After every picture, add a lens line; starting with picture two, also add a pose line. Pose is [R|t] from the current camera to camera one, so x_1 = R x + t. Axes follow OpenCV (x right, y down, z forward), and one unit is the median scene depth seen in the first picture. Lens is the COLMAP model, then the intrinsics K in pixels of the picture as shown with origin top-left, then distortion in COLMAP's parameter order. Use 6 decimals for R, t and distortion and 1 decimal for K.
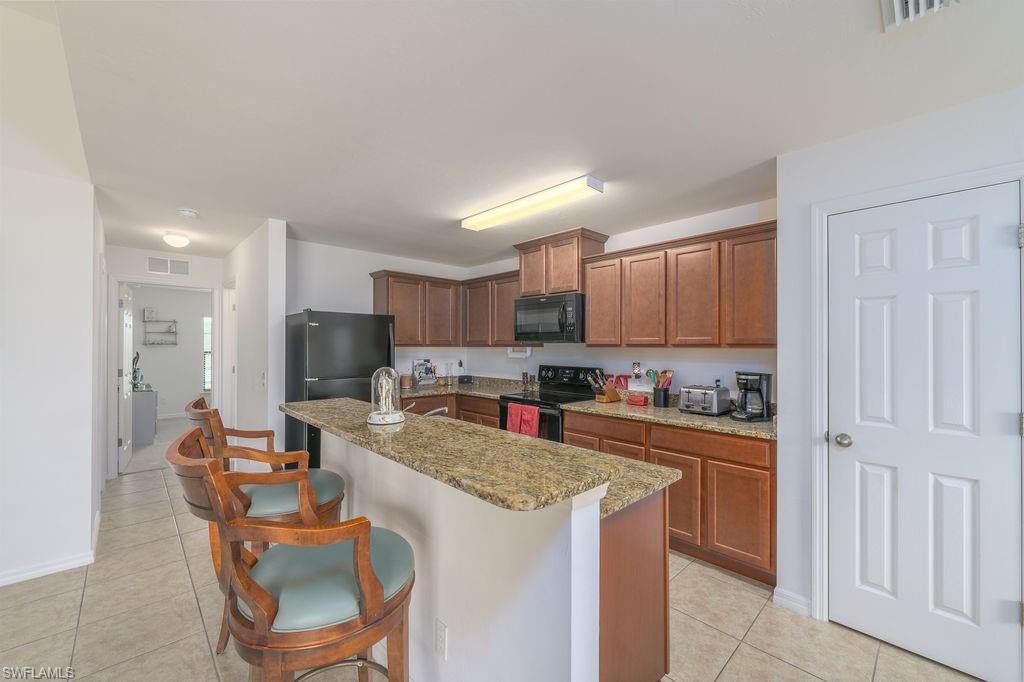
lens RADIAL K [[404.3, 0, 511.4], [0, 404.3, 343.9], [0, 0, 1]] dist [-0.003497, 0.000442]
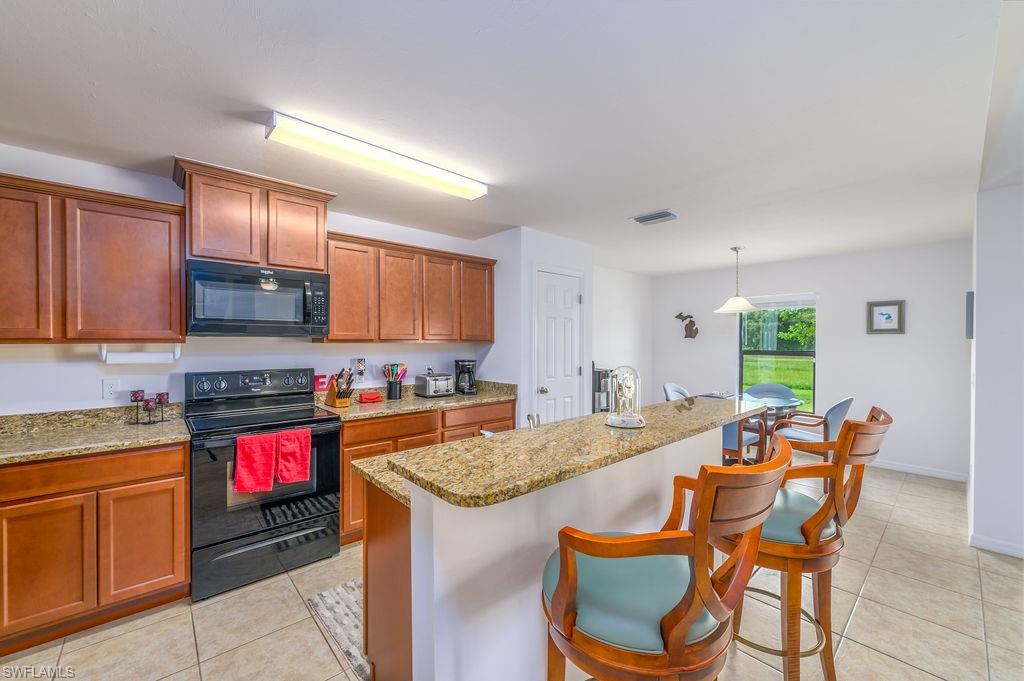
lens RADIAL K [[406.4, 0, 513.3], [0, 406.4, 342.8], [0, 0, 1]] dist [0.004113, -0.002094]
pose [[0.019395, -0.004781, 0.999800, -0.554530], [-0.007051, 0.999963, 0.004919, 0.001788], [-0.999787, -0.007145, 0.019360, 0.548492]]
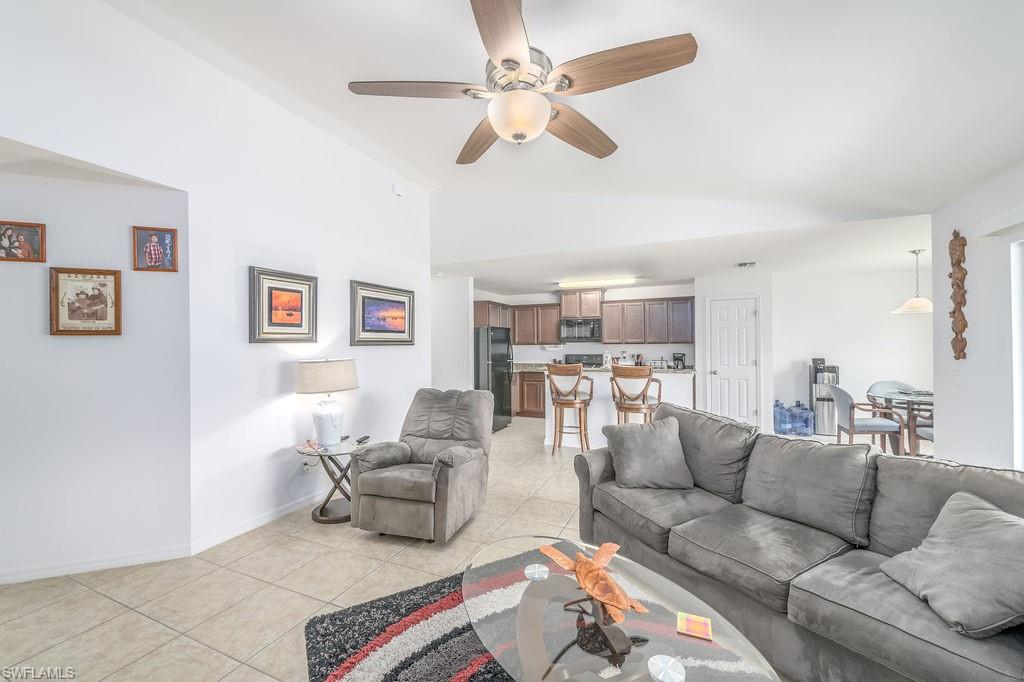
lens RADIAL K [[404.3, 0, 514.8], [0, 404.3, 345.9], [0, 0, 1]] dist [-0.003497, 0.000442]
pose [[0.920108, -0.010193, 0.391533, -0.929442], [0.007030, 0.999930, 0.009512, -0.005374], [-0.391602, -0.006000, 0.920115, -0.650771]]
